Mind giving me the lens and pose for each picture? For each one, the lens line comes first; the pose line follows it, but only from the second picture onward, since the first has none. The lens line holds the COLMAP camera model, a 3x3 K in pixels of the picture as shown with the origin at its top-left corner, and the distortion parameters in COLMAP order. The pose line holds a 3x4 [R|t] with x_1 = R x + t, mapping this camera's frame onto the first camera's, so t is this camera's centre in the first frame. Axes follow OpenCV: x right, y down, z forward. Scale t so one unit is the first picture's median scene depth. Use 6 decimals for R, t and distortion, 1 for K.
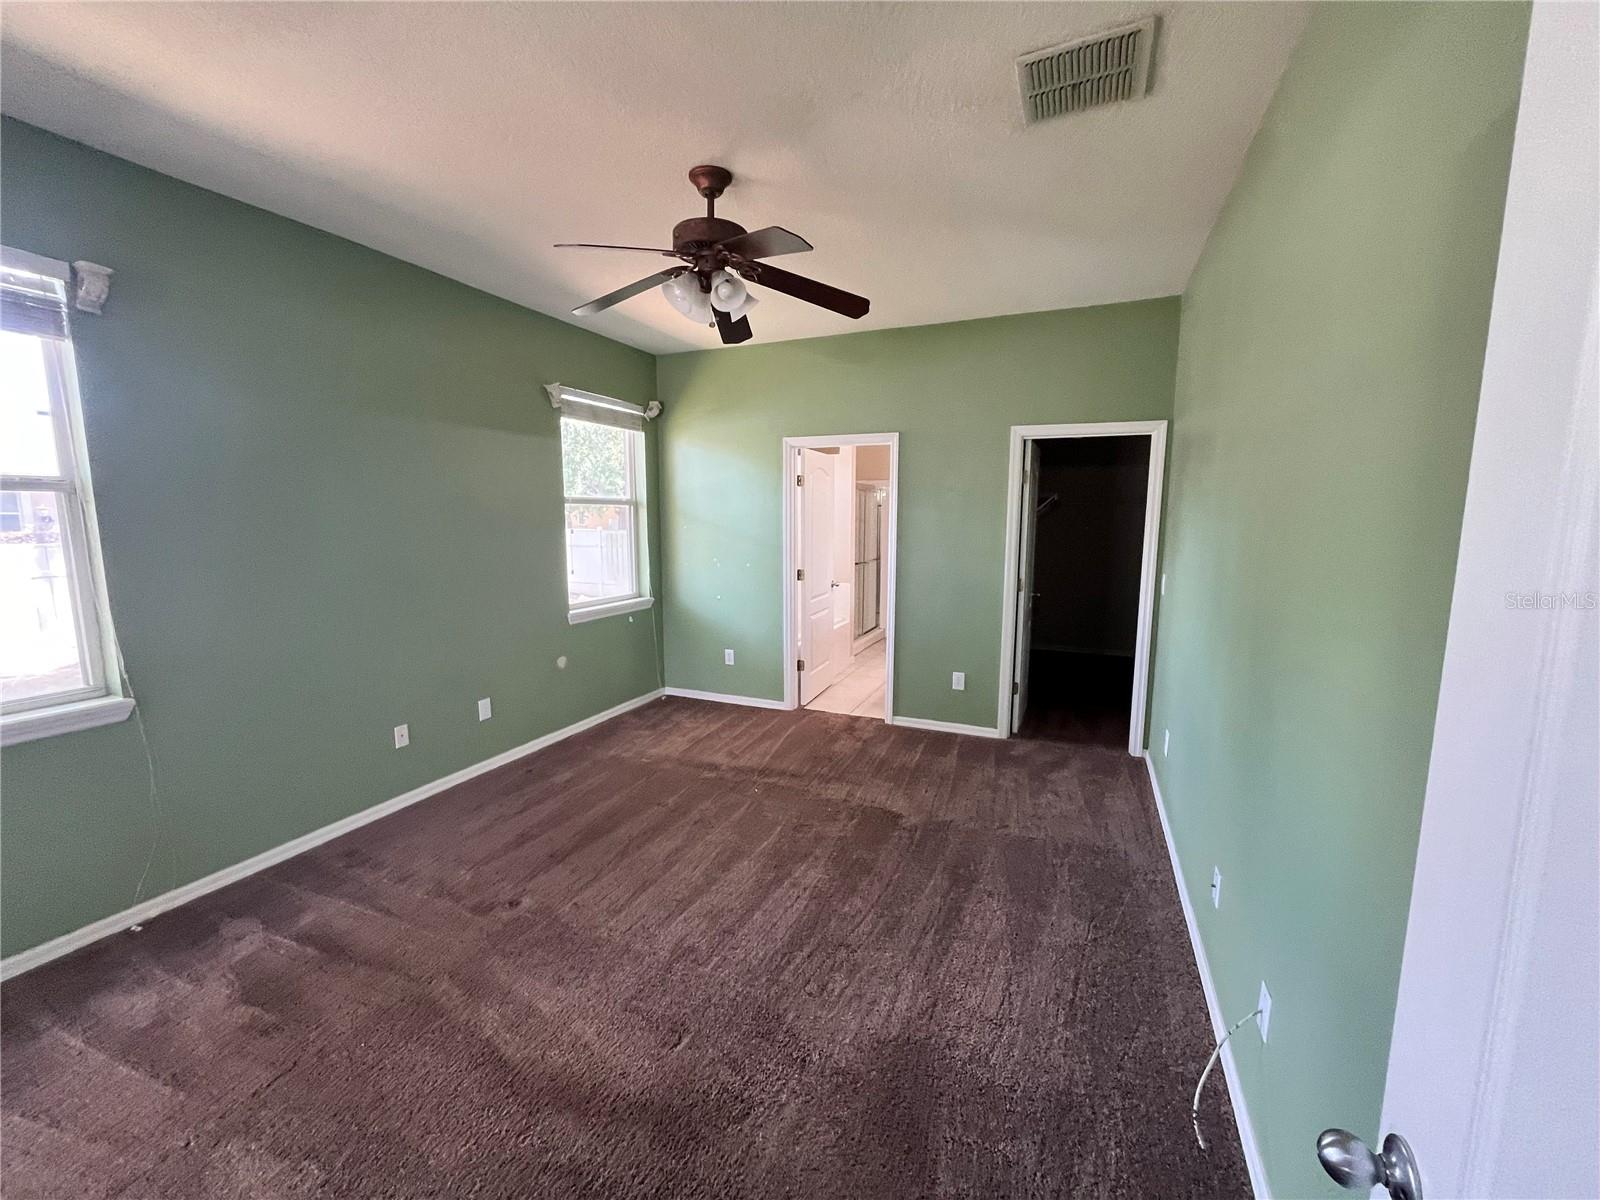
lens RADIAL K [[646.0, 0, 800.0], [0, 646.0, 600.0], [0, 0, 1]] dist [-0.003643, -0.000794]
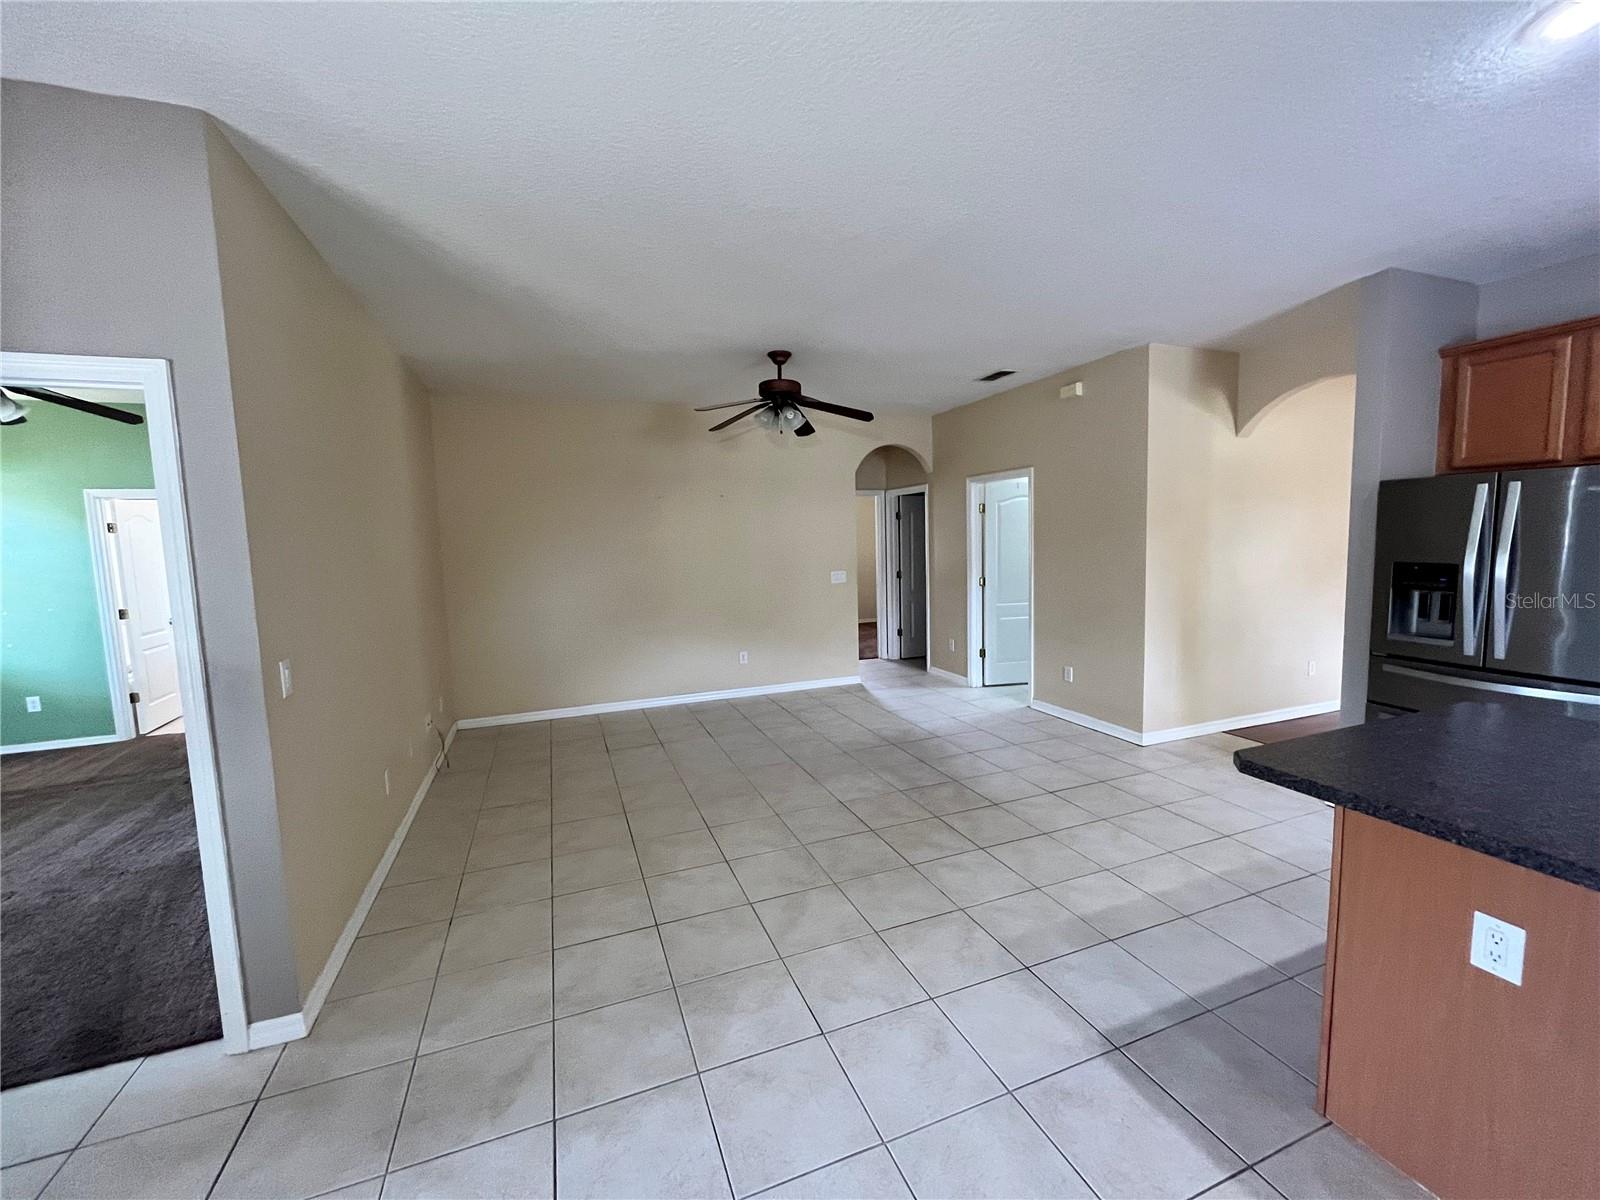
lens RADIAL K [[646.0, 0, 800.0], [0, 646.0, 600.0], [0, 0, 1]] dist [-0.003643, -0.000794]
pose [[0.712270, -0.091355, 0.695935, 0.062541], [0.123892, 0.992290, 0.003458, 0.076101], [-0.690885, 0.083758, 0.718097, -0.574416]]
